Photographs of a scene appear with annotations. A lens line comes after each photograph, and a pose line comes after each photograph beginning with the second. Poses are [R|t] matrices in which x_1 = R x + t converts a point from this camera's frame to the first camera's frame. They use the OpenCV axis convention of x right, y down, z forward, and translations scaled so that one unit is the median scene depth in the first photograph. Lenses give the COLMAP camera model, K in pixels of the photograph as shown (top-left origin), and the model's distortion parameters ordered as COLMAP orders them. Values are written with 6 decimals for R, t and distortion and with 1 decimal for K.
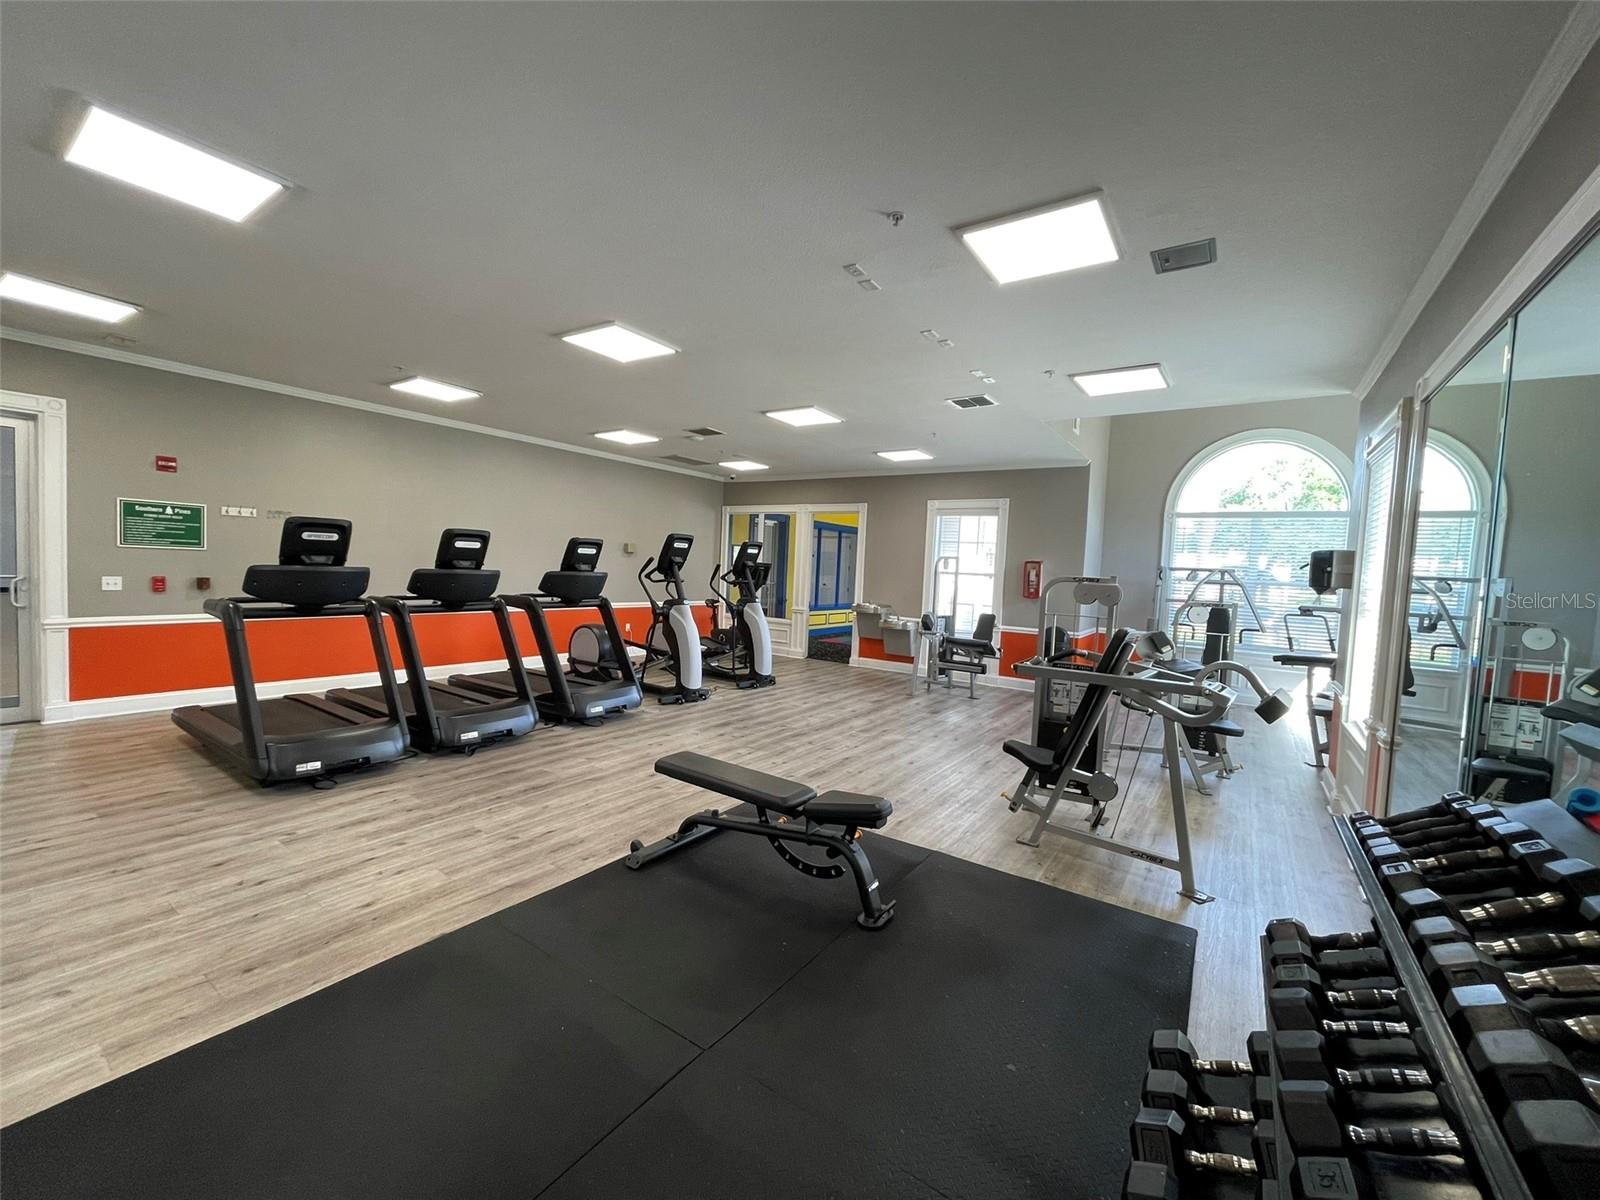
lens RADIAL K [[643.3, 0, 800.7], [0, 643.3, 600.6], [0, 0, 1]] dist [-0.002114, -0.000335]
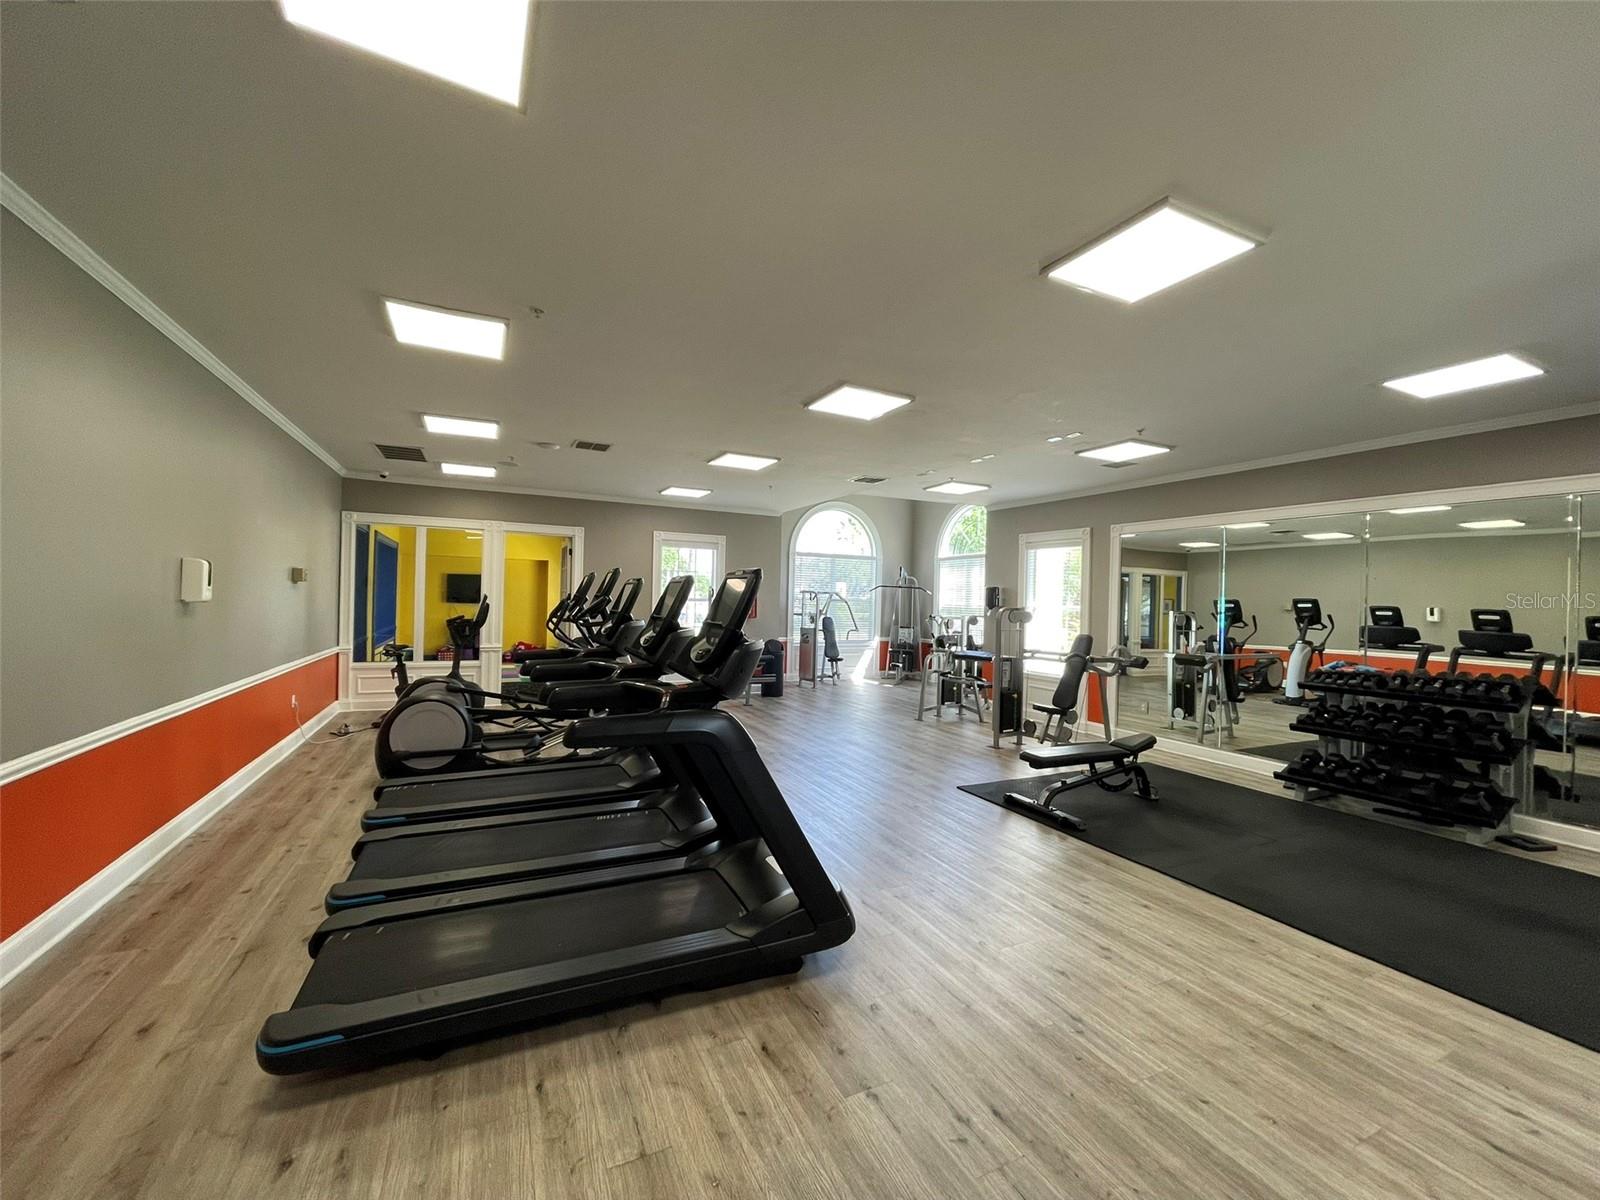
lens RADIAL K [[643.3, 0, 798.8], [0, 643.3, 600.0], [0, 0, 1]] dist [-0.002114, -0.000335]
pose [[0.501258, -0.032845, 0.864674, -1.863917], [0.045393, 0.998902, 0.011628, -0.138926], [-0.864106, 0.033421, 0.502198, 0.853959]]
